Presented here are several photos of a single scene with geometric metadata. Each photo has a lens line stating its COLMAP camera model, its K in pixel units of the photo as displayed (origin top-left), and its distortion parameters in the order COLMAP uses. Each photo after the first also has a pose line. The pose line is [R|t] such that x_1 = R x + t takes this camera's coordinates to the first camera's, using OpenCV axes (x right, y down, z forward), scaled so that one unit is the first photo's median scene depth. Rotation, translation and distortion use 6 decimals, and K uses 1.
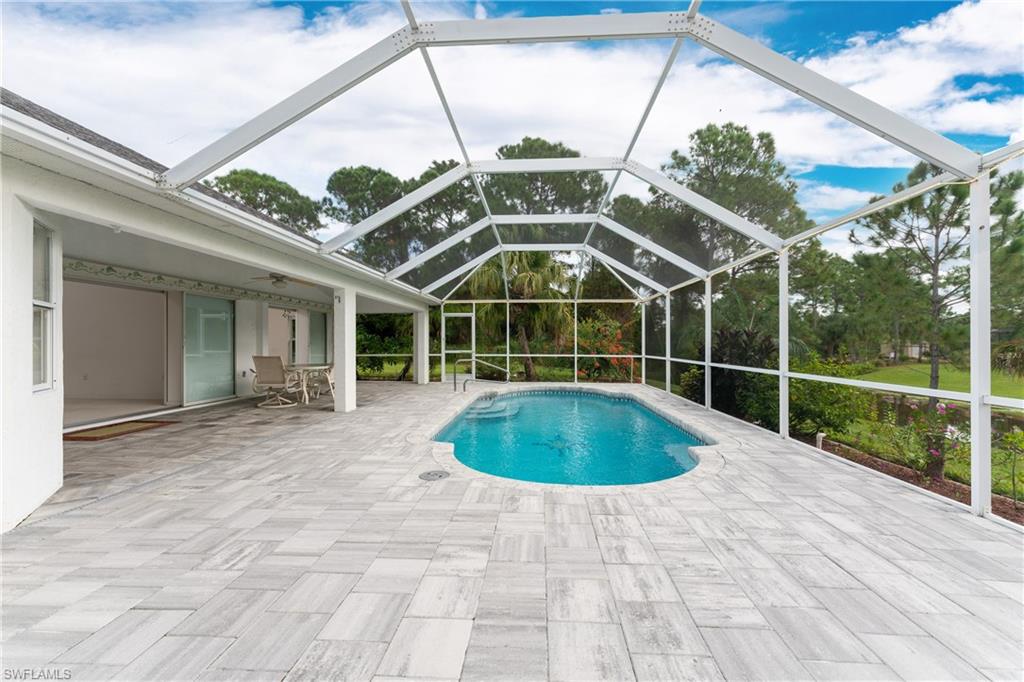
lens RADIAL K [[410.3, 0, 512.4], [0, 410.3, 346.5], [0, 0, 1]] dist [-0.001353, 0.000419]
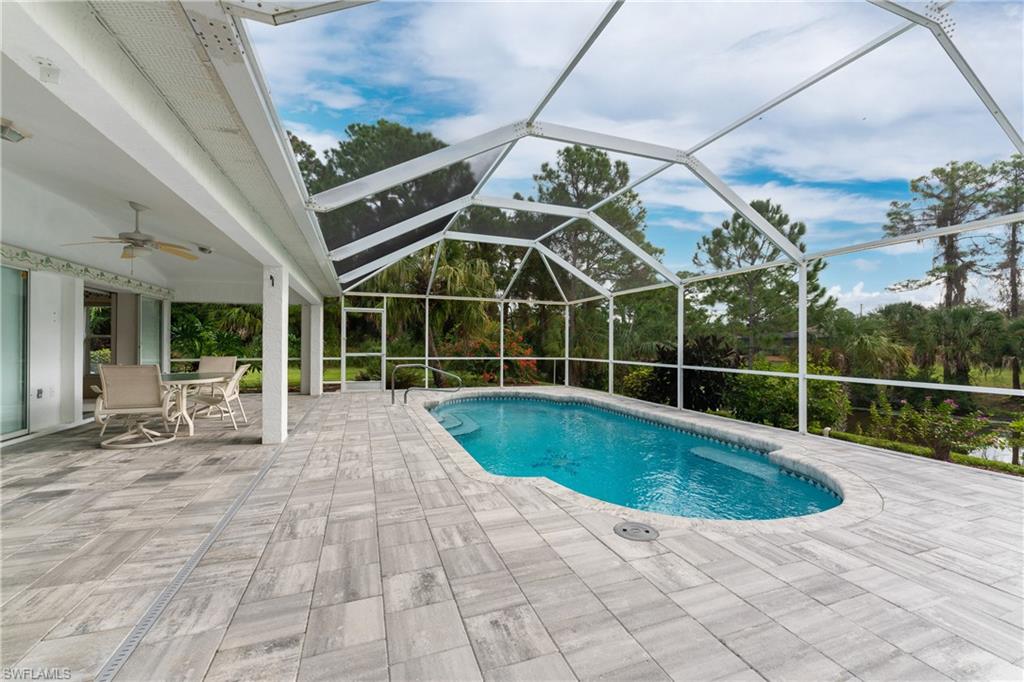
lens RADIAL K [[410.3, 0, 513.7], [0, 410.3, 346.9], [0, 0, 1]] dist [-0.001353, 0.000419]
pose [[0.915380, 0.002989, 0.402579, -0.190197], [-0.002725, 0.999996, -0.001227, -0.002668], [-0.402581, 0.000026, 0.915384, 0.116838]]
